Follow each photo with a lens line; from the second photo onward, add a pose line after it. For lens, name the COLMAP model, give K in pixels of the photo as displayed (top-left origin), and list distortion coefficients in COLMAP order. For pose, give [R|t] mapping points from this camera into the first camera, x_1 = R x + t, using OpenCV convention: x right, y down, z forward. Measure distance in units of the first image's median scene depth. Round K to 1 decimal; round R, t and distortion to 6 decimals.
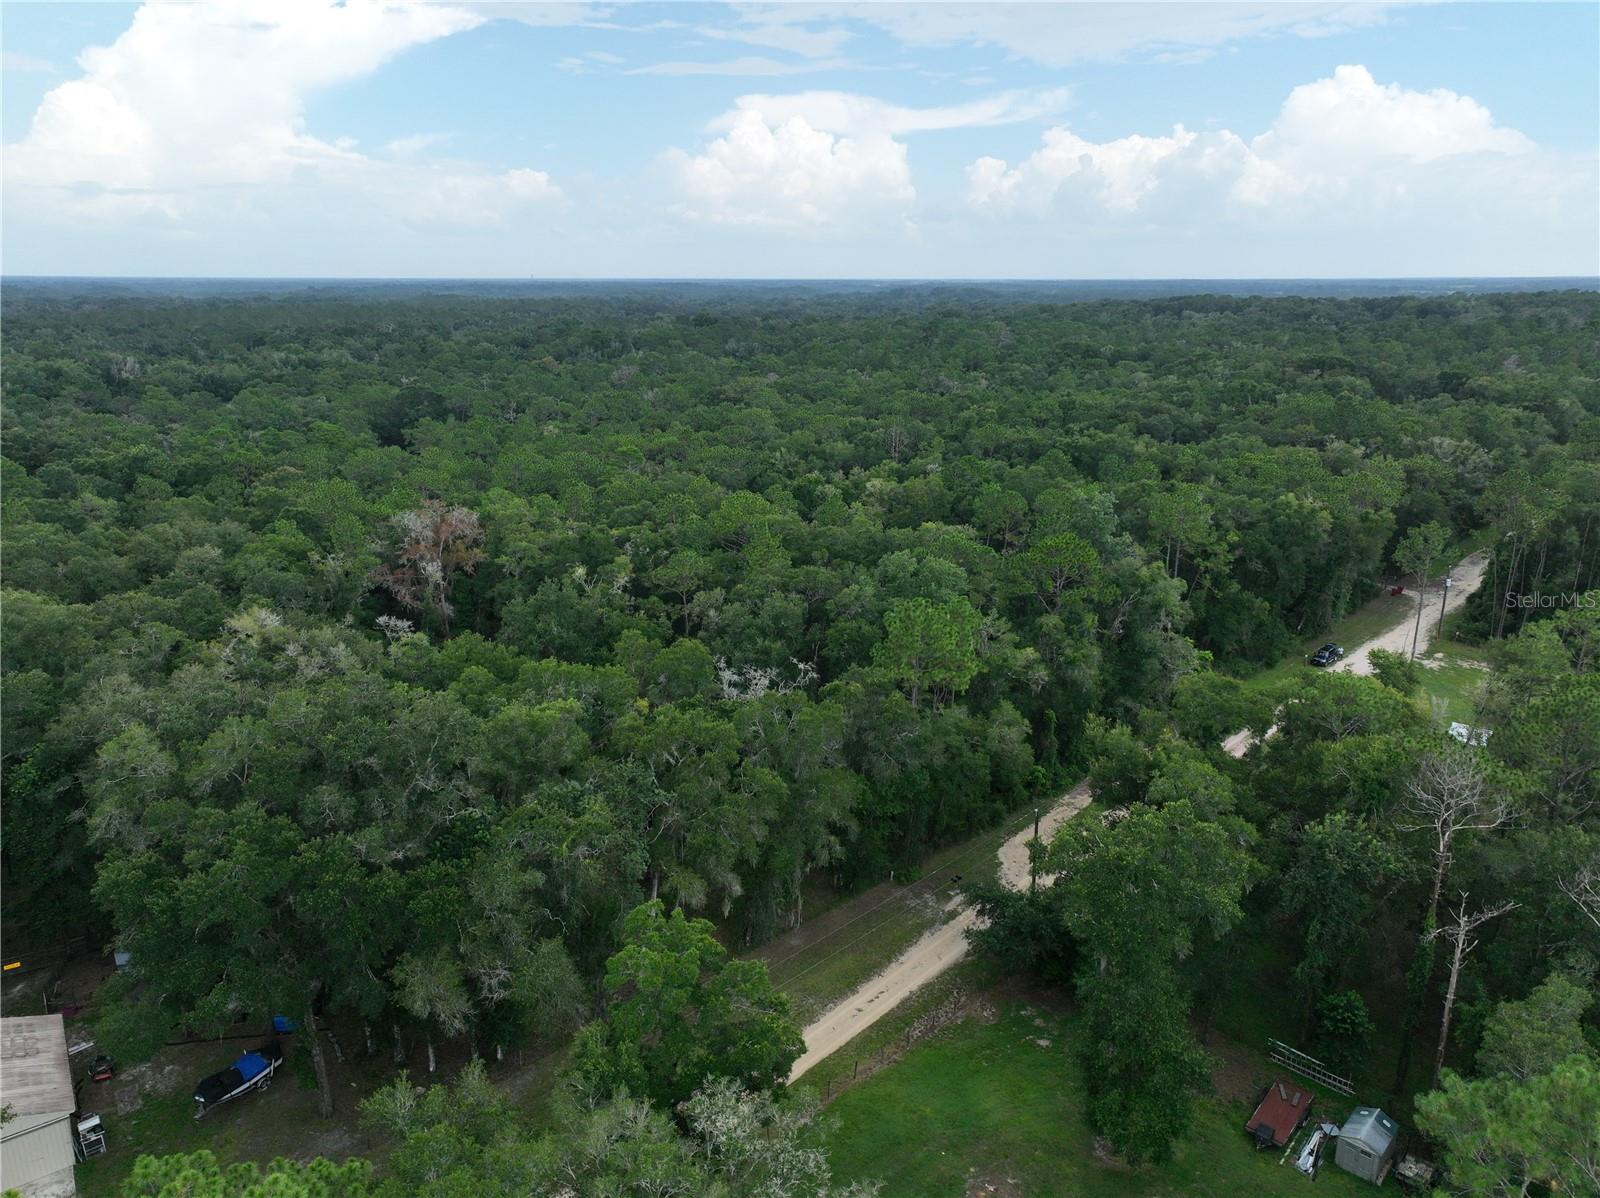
lens RADIAL K [[1111.5, 0, 796.4], [0, 1111.5, 595.8], [0, 0, 1]] dist [0.005444, 0.001419]
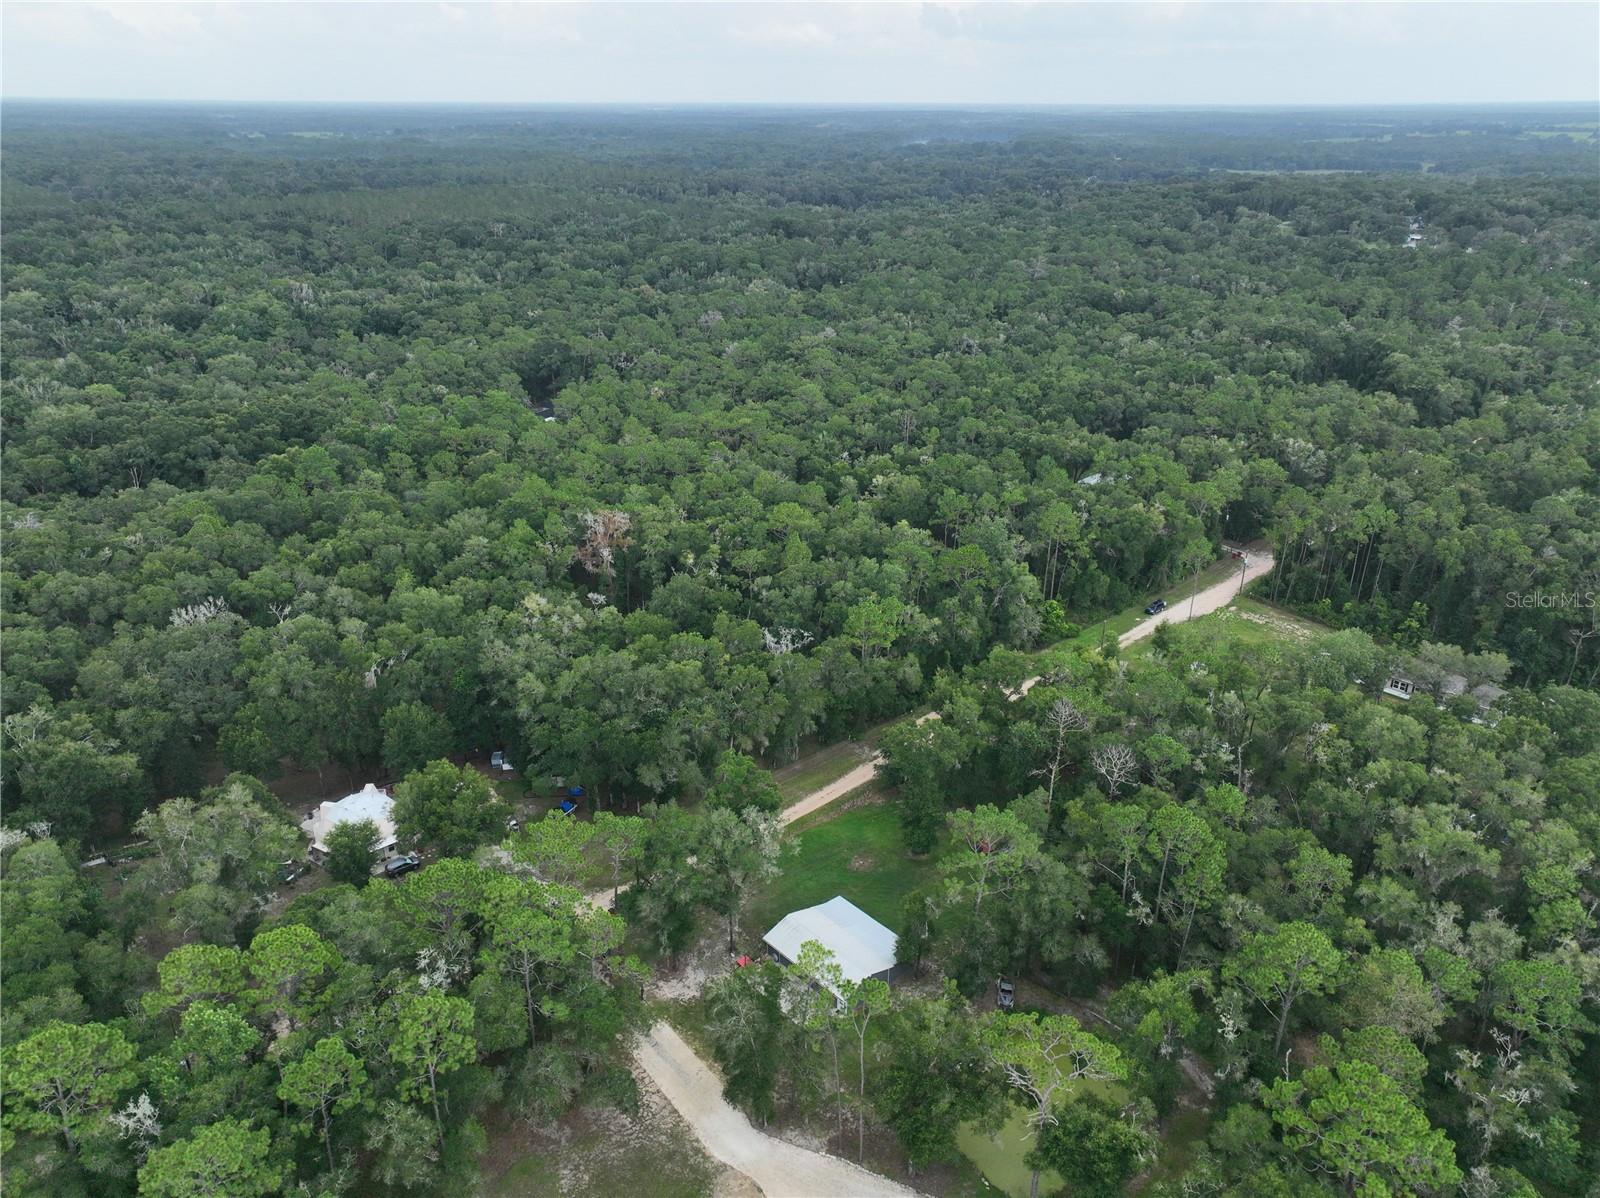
lens RADIAL K [[1111.5, 0, 801.2], [0, 1111.5, 600.8], [0, 0, 1]] dist [0.005444, 0.001419]
pose [[0.997597, 0.030239, -0.062329, 0.120640], [-0.020858, 0.989064, 0.146004, -0.291154], [0.066062, -0.144353, 0.987319, -0.976269]]
